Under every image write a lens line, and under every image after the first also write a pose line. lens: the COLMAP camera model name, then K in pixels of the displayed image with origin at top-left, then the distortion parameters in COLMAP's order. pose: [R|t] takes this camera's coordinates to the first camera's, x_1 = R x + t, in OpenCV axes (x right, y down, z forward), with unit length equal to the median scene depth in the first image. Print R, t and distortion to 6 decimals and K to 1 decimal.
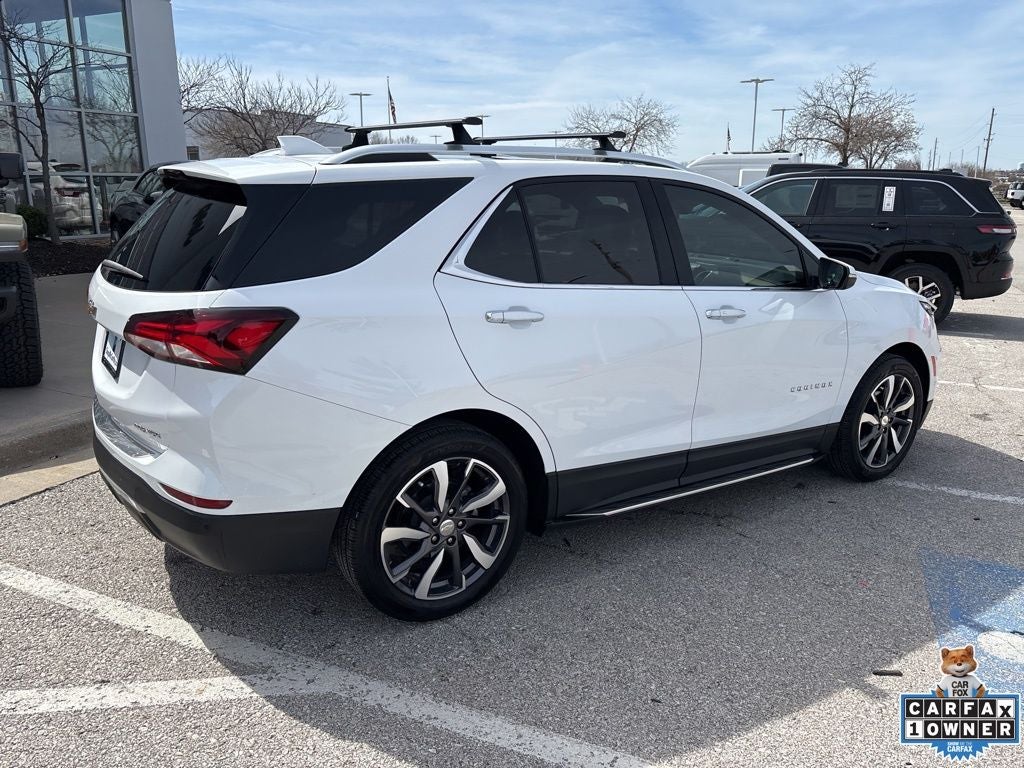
lens RADIAL K [[777.6, 0, 512.2], [0, 777.6, 370.4], [0, 0, 1]] dist [0.048692, -0.054631]
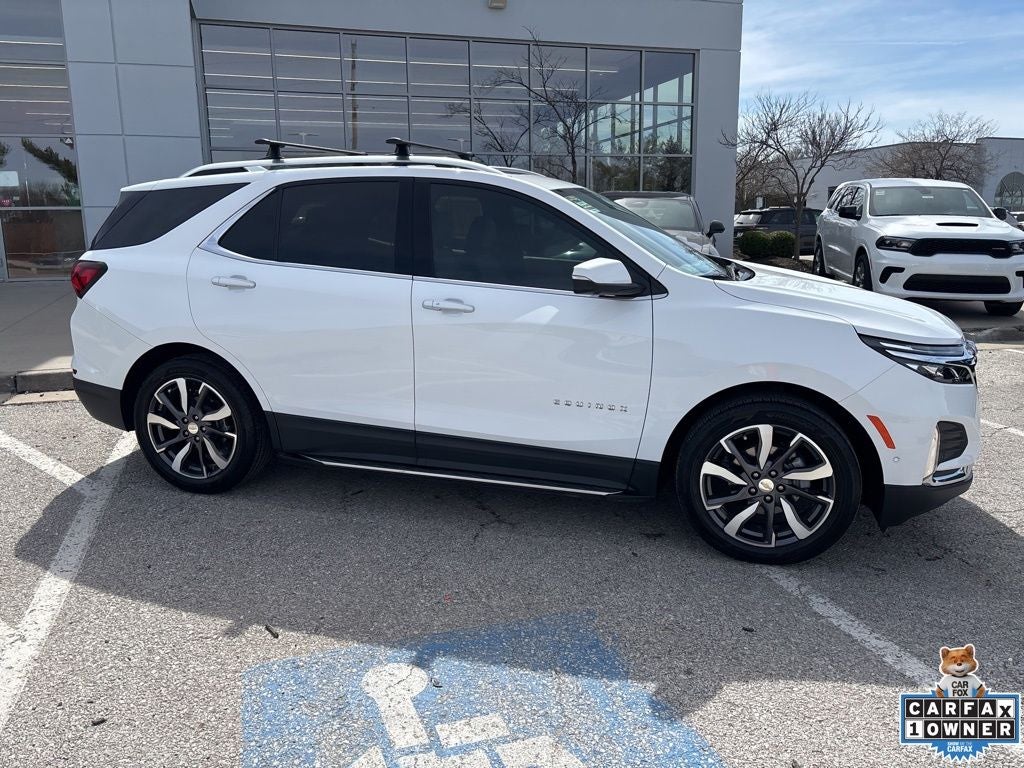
lens RADIAL K [[777.6, 0, 512.2], [0, 777.6, 370.4], [0, 0, 1]] dist [0.048692, -0.054631]
pose [[0.642379, 0.131035, -0.755102, 1.302081], [-0.166546, 0.985597, 0.029349, -0.038776], [0.748072, 0.106906, 0.654950, 0.471474]]
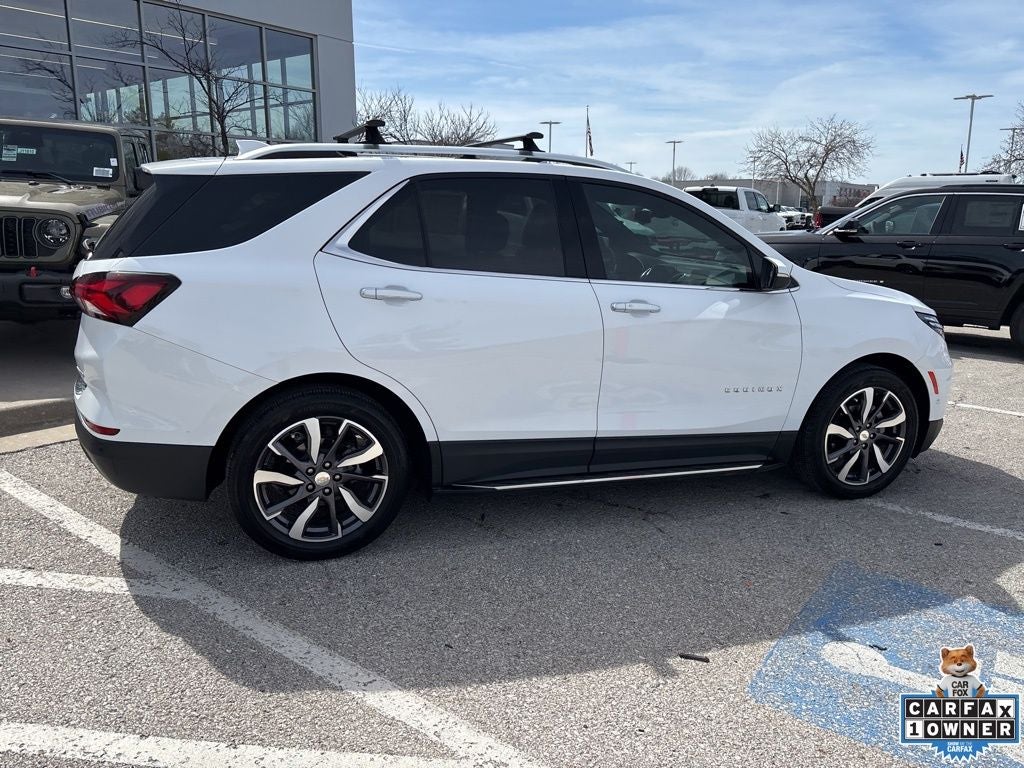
lens RADIAL K [[777.6, 0, 512.2], [0, 777.6, 370.4], [0, 0, 1]] dist [0.048692, -0.054631]
pose [[0.968184, 0.054906, -0.244141, 0.433915], [-0.062982, 0.997692, -0.025392, 0.054082], [0.242183, 0.039961, 0.969407, -0.035959]]
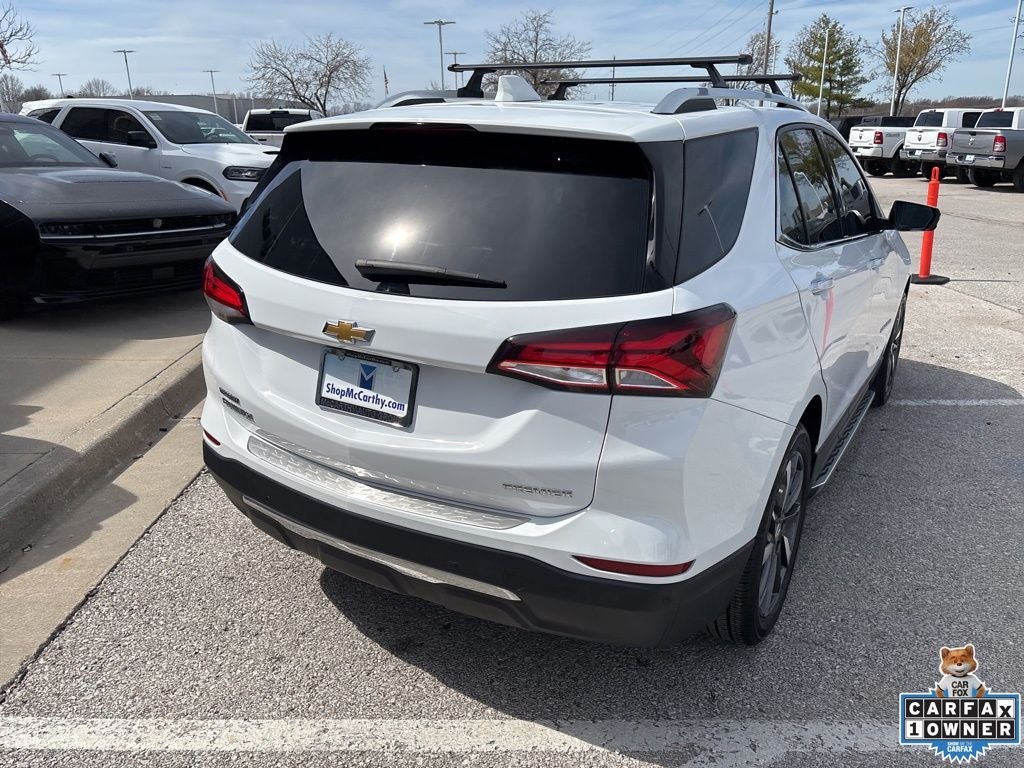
lens RADIAL K [[776.4, 0, 511.5], [0, 776.4, 381.4], [0, 0, 1]] dist [0.050099, -0.058525]
pose [[0.913269, -0.138861, 0.382959, -0.649337], [0.108427, 0.989056, 0.100059, -0.085402], [-0.392662, -0.049858, 0.918330, 0.301919]]
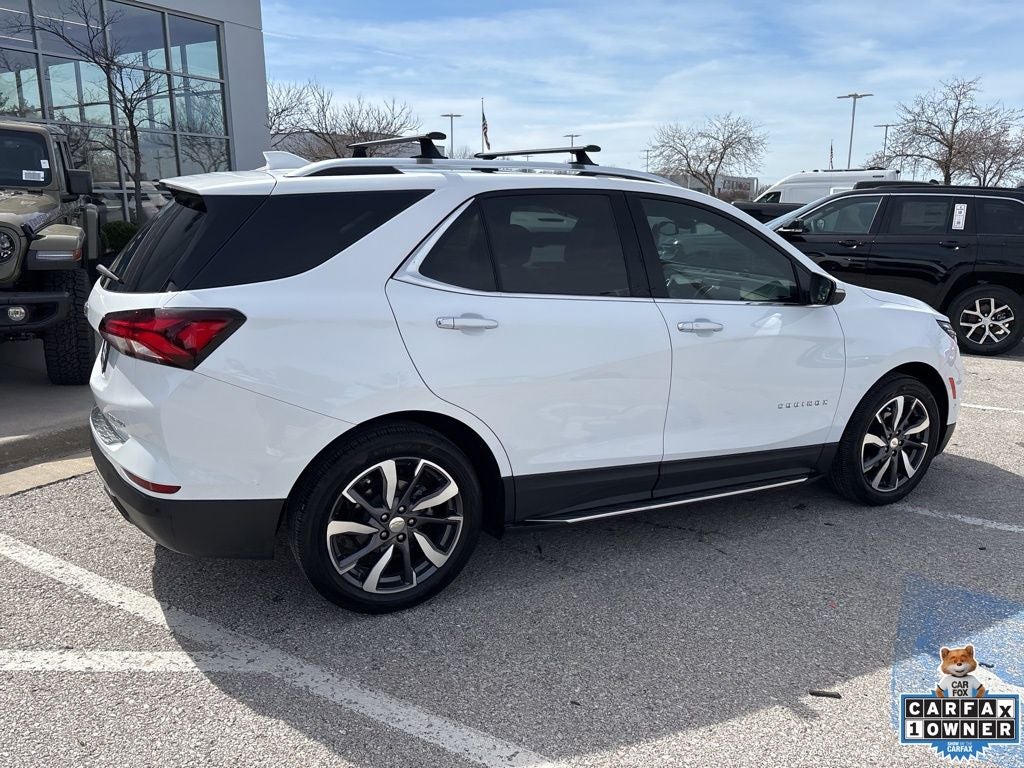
lens RADIAL K [[777.7, 0, 512.0], [0, 777.7, 377.5], [0, 0, 1]] dist [0.050550, -0.059139]
pose [[0.993036, 0.026396, -0.114818, 0.176117], [-0.028141, 0.999511, -0.013603, 0.014846], [0.114403, 0.016739, 0.993293, -0.018057]]
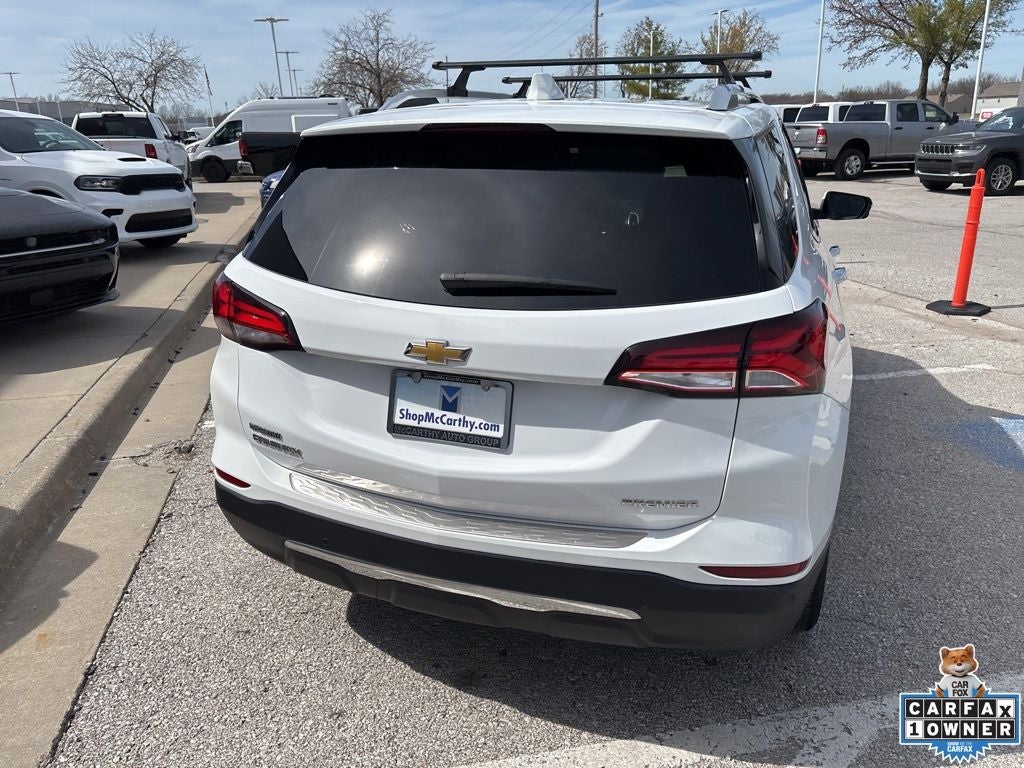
lens RADIAL K [[774.7, 0, 509.4], [0, 774.7, 384.3], [0, 0, 1]] dist [0.070724, -0.087967]
pose [[0.815086, -0.206346, 0.541347, -0.805811], [0.162747, 0.978346, 0.127874, -0.119692], [-0.556012, -0.016126, 0.831018, 0.428759]]
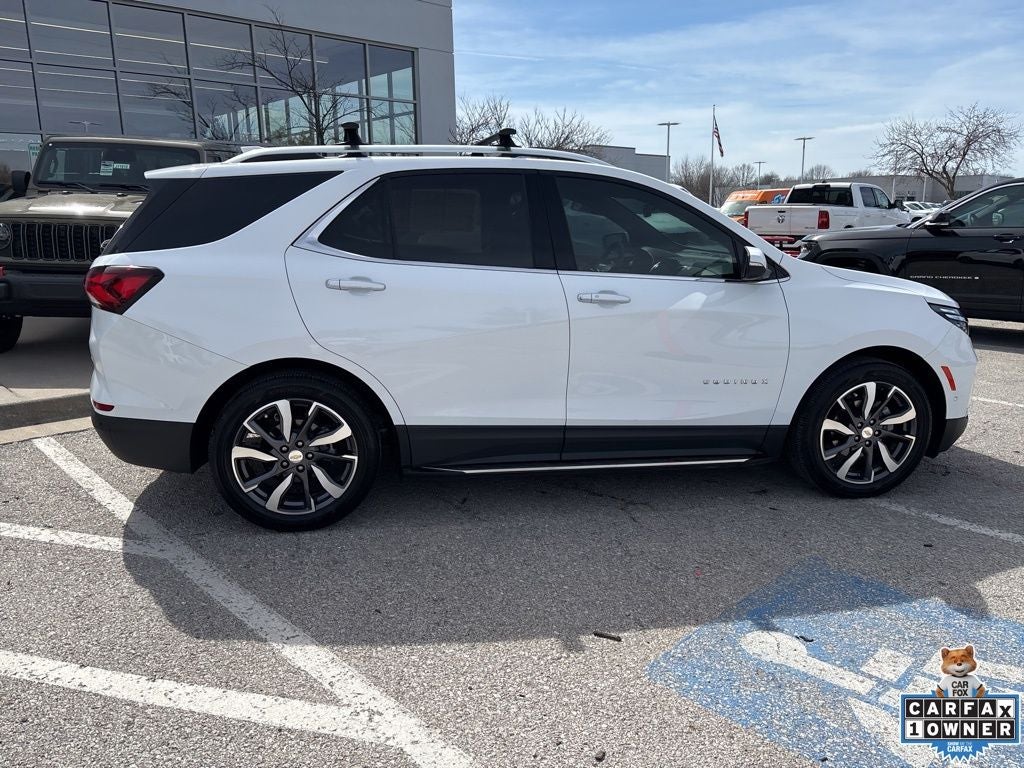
lens RADIAL K [[777.2, 0, 512.0], [0, 777.2, 384.0], [0, 0, 1]] dist [0.047118, -0.054606]
pose [[0.916110, 0.068109, -0.395098, 0.677189], [-0.076405, 0.997063, -0.005281, 0.066224], [0.393578, 0.035026, 0.918624, 0.004323]]
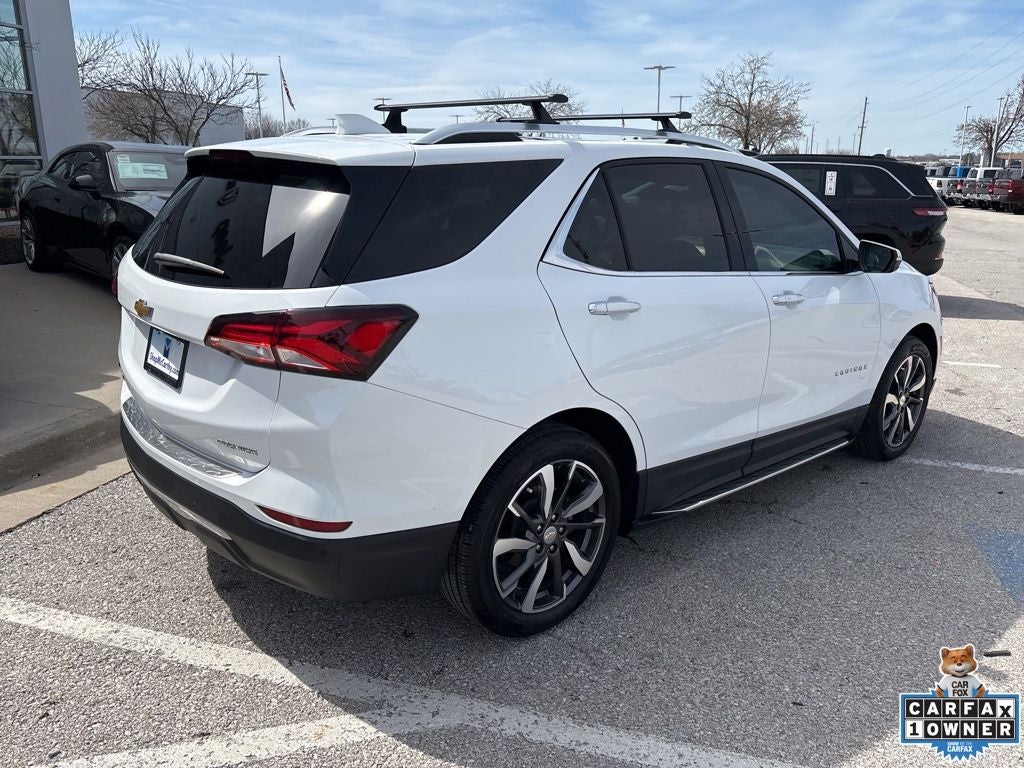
lens RADIAL K [[777.6, 0, 512.2], [0, 777.6, 370.4], [0, 0, 1]] dist [0.048692, -0.054631]
pose [[0.991680, -0.031625, 0.124783, -0.230790], [0.029386, 0.999373, 0.019737, -0.015062], [-0.125329, -0.015906, 0.991988, 0.077452]]
